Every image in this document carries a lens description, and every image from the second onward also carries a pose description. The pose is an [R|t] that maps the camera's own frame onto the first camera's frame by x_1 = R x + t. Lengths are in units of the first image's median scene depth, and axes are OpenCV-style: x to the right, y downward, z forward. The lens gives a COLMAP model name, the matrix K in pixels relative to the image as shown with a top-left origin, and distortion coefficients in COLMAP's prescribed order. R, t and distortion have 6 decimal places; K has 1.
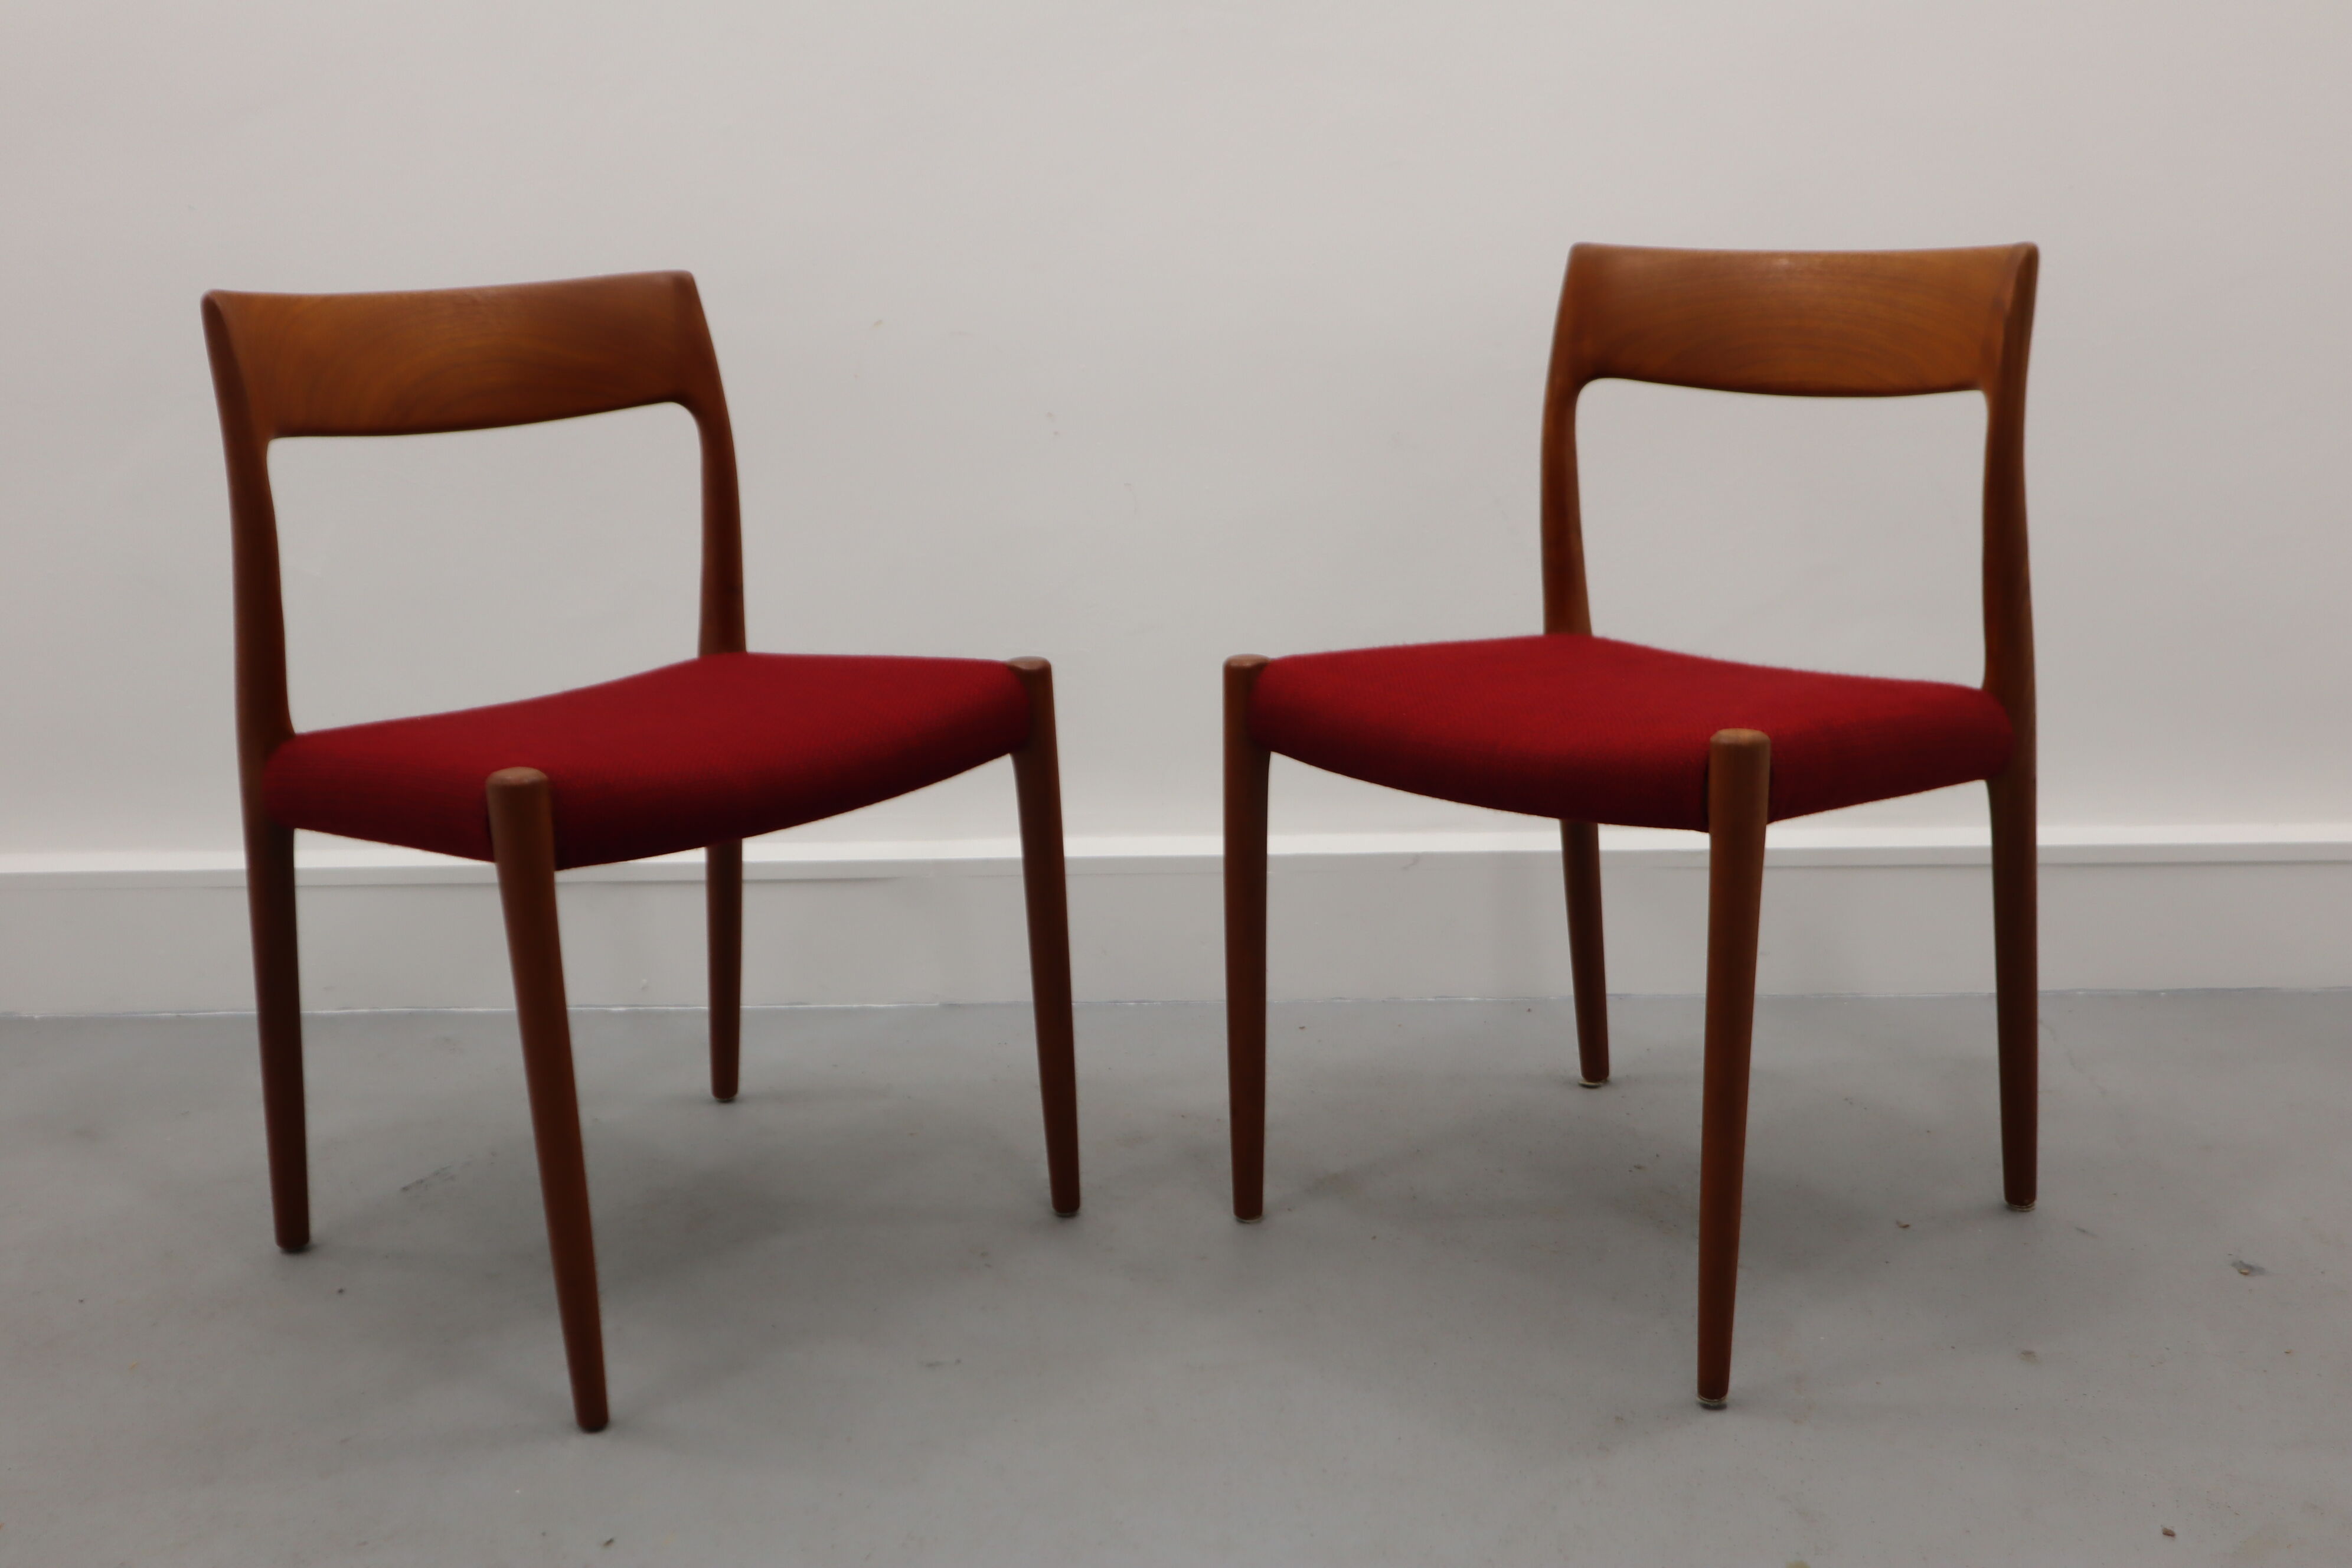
lens RADIAL K [[2574.1, 0, 1174.6], [0, 2574.1, 765.3], [0, 0, 1]] dist [0.045228, 0.000000]
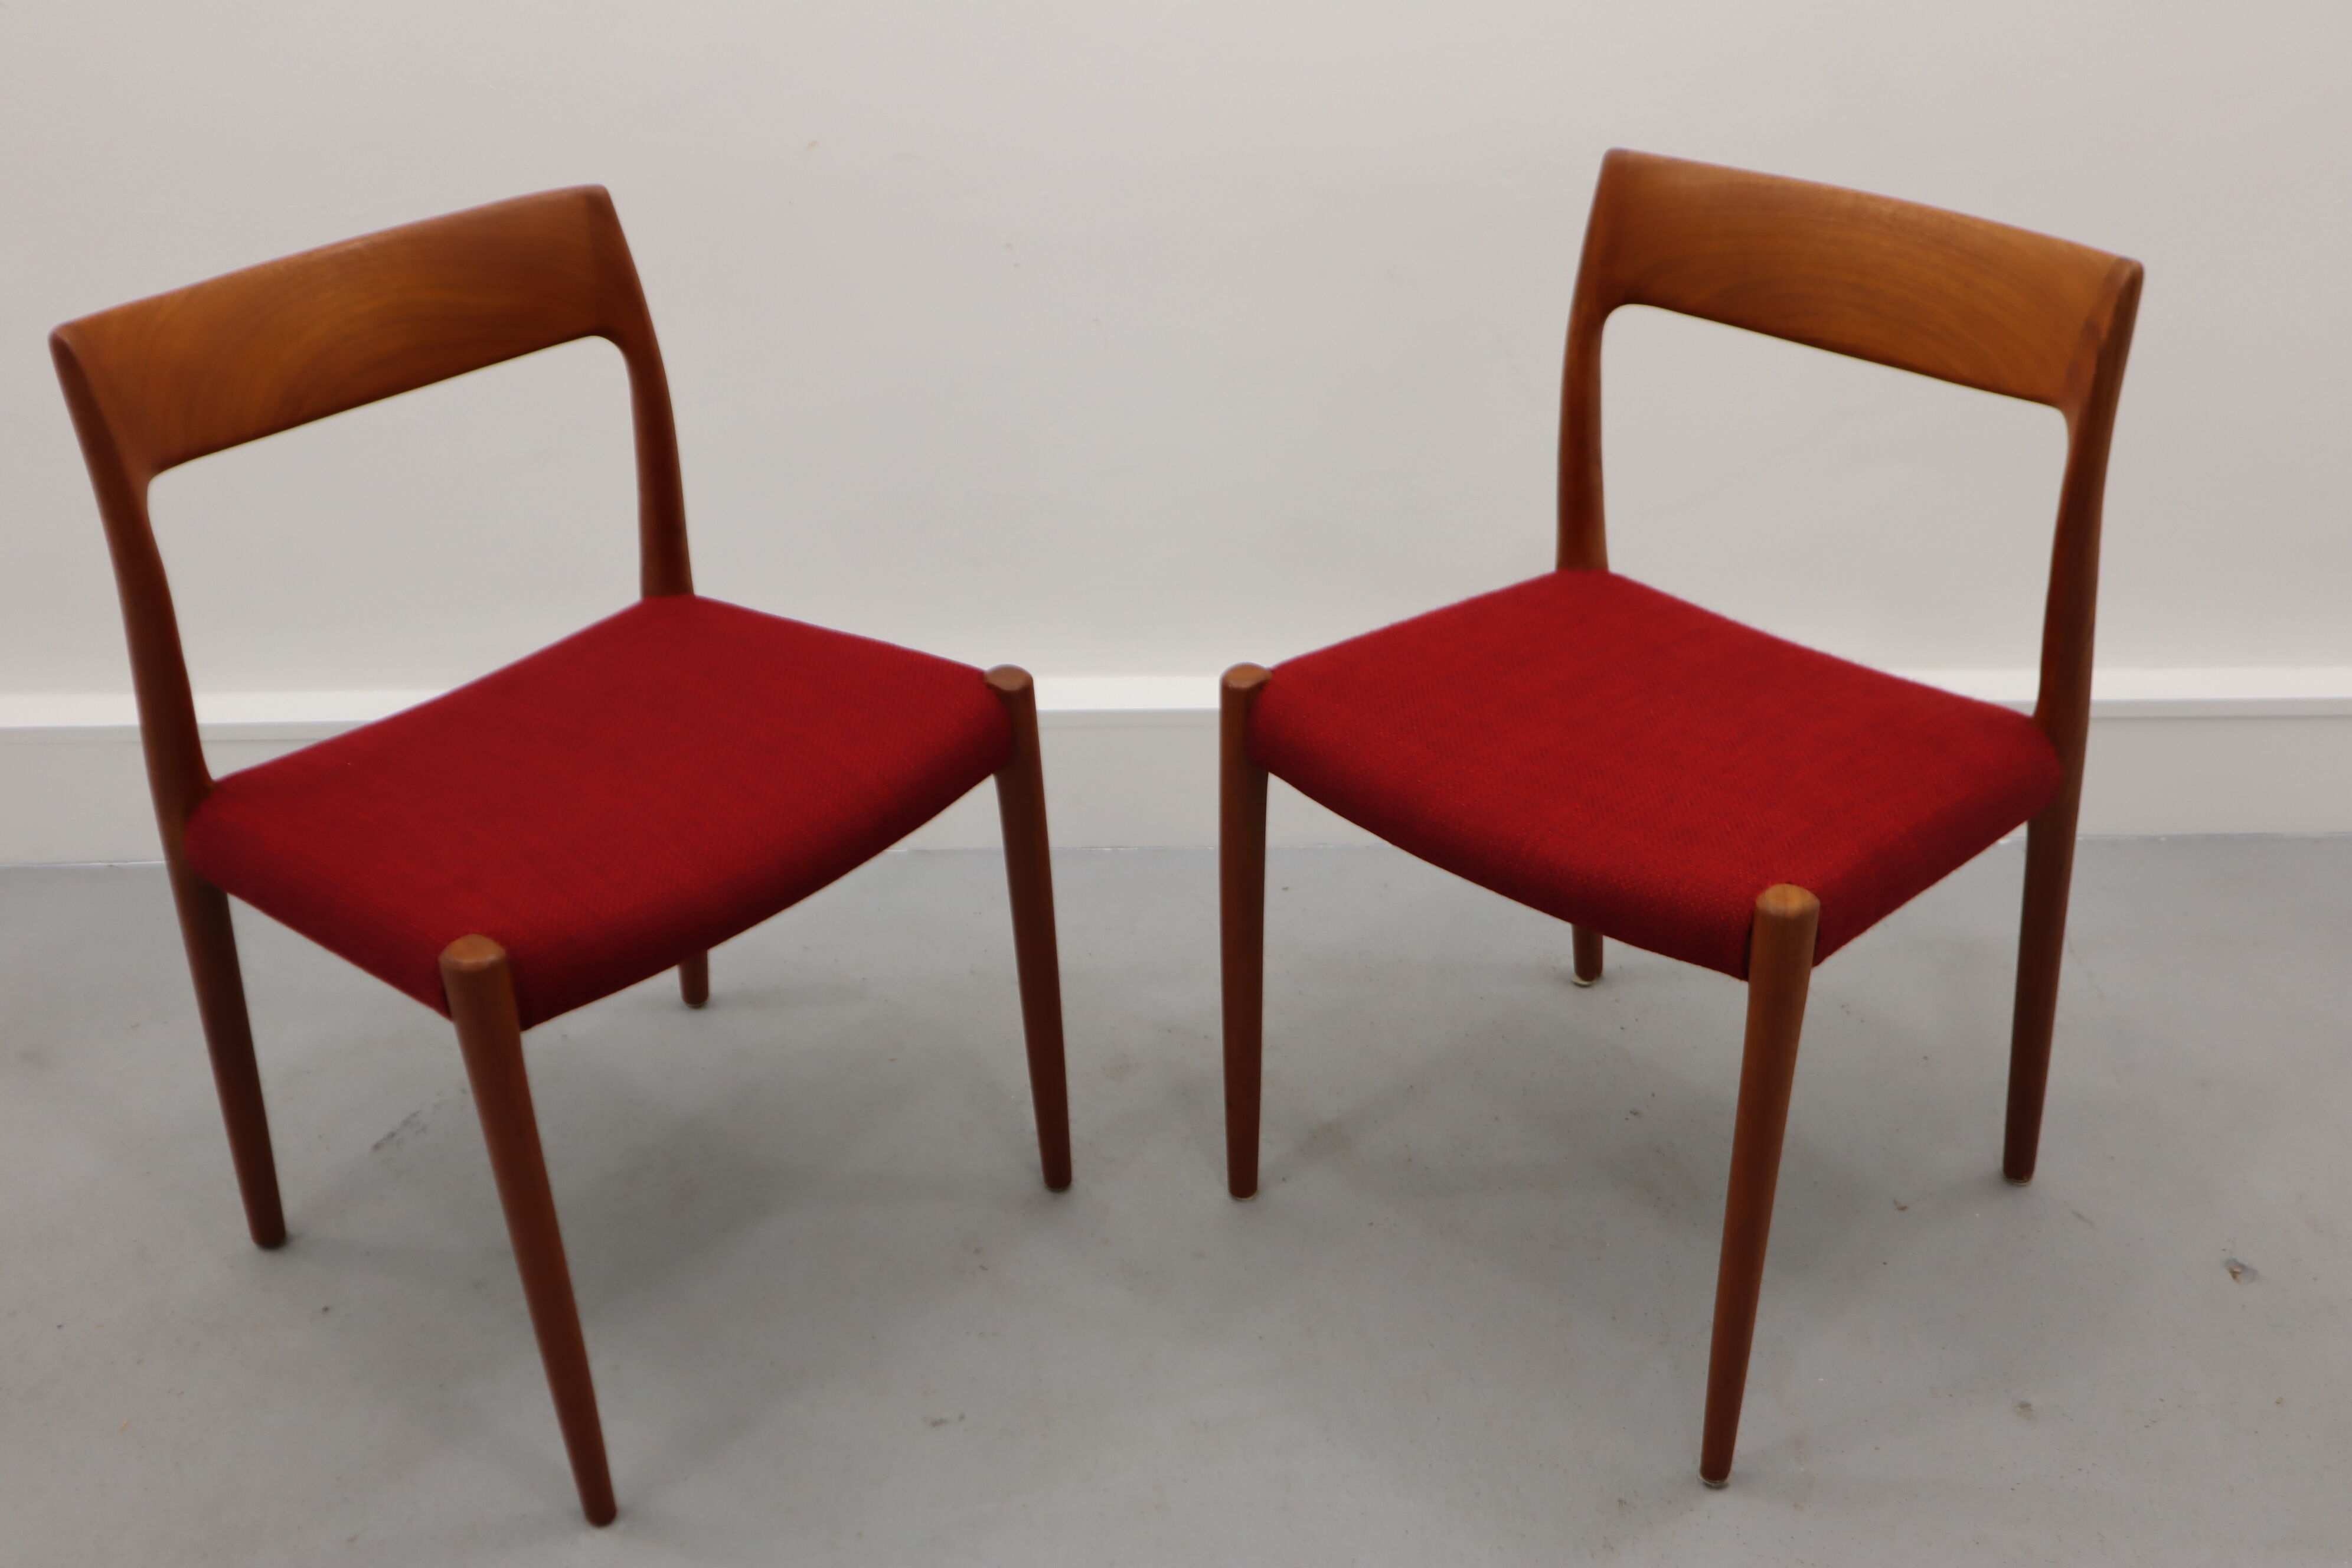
lens RADIAL K [[2574.1, 0, 1177.4], [0, 2574.1, 769.0], [0, 0, 1]] dist [0.045228, 0.000000]
pose [[0.999398, -0.015972, 0.030808, -0.025026], [0.006307, 0.956599, 0.291338, -0.275394], [-0.034124, -0.290968, 0.956124, 0.105107]]
